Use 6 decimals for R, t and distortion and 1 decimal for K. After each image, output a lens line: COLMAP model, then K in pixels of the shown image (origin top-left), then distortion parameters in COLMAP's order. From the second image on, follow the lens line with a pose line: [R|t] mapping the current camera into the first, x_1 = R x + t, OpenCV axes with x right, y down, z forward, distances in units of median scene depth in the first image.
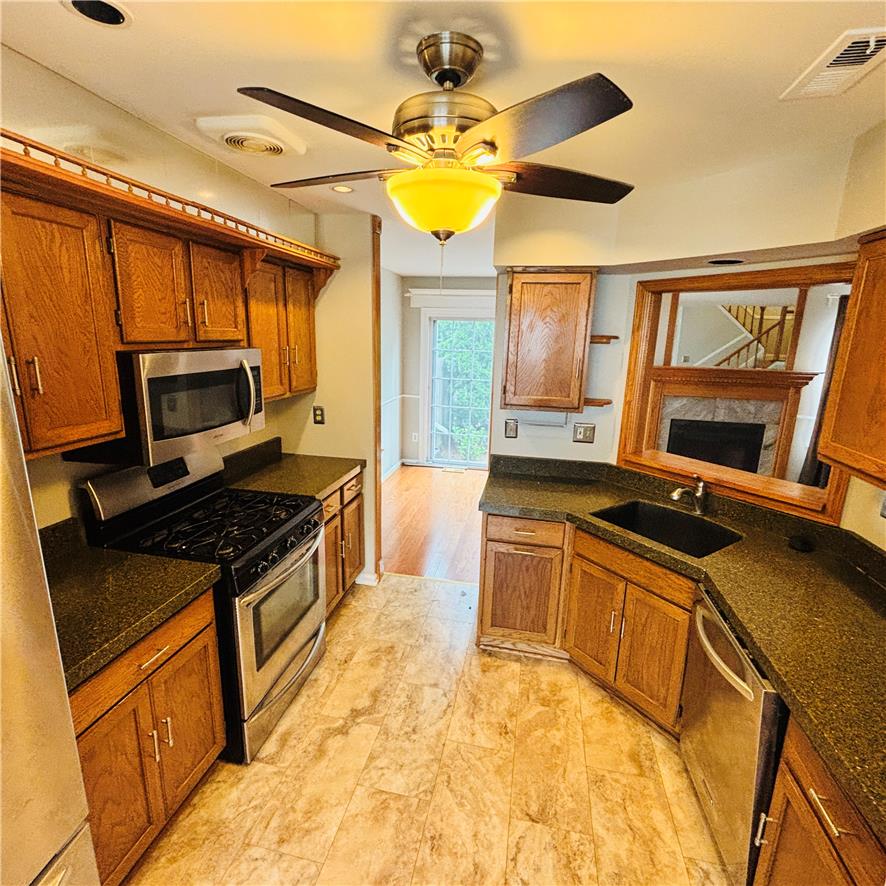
lens RADIAL K [[480.9, 0, 440.7], [0, 480.9, 445.5], [0, 0, 1]] dist [0.007867, -0.005609]
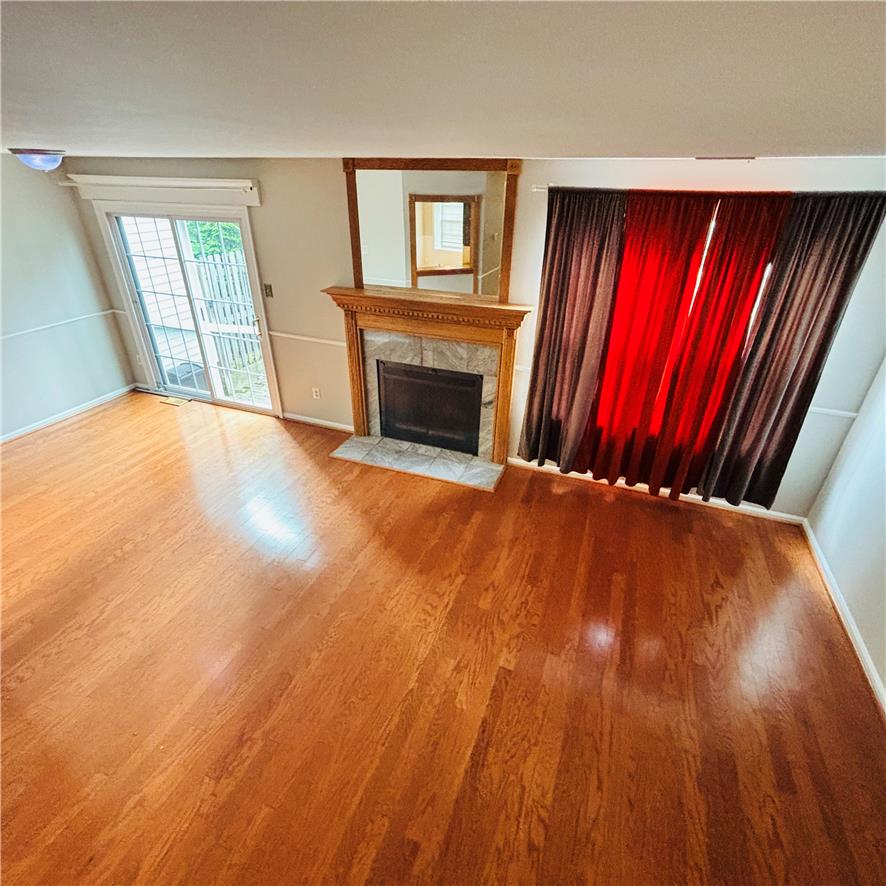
lens RADIAL K [[480.9, 0, 436.6], [0, 480.9, 443.2], [0, 0, 1]] dist [0.007867, -0.005609]
pose [[0.986185, 0.066218, -0.151839, 1.495472], [-0.021787, 0.960513, 0.277381, -0.304533], [0.164211, -0.270241, 0.948686, 0.524953]]
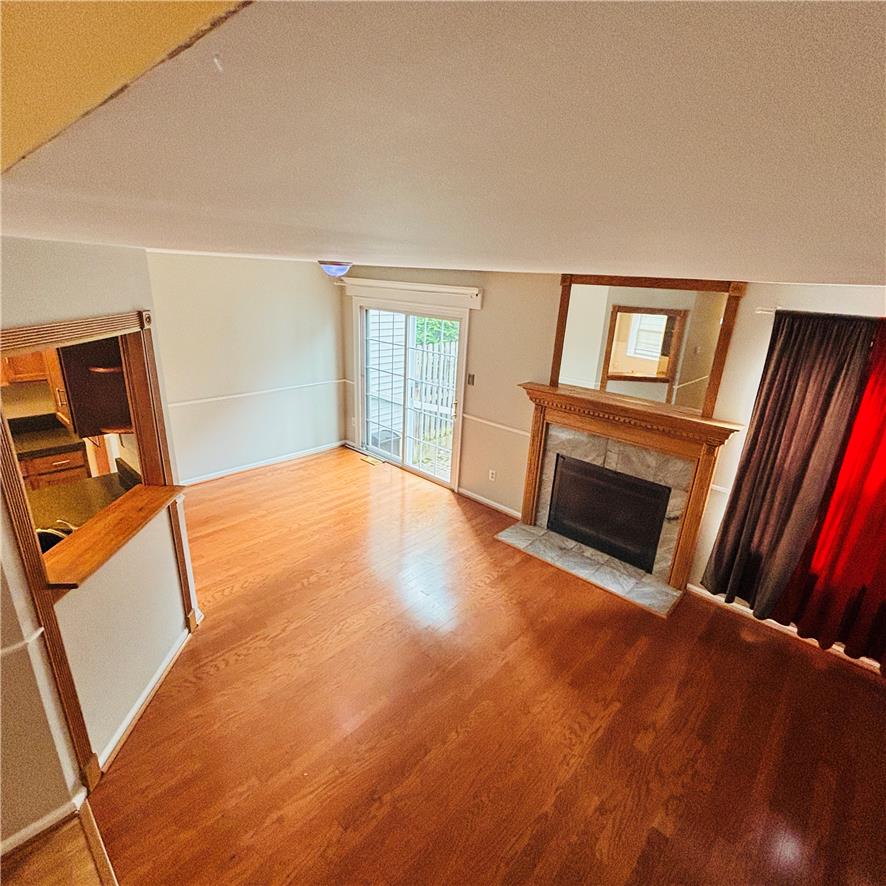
lens RADIAL K [[480.9, 0, 439.7], [0, 480.9, 438.6], [0, 0, 1]] dist [0.007867, -0.005609]
pose [[0.858084, 0.179085, -0.481270, 1.466749], [-0.140534, 0.983334, 0.115343, -0.306080], [0.493905, -0.031339, 0.868951, 0.464249]]
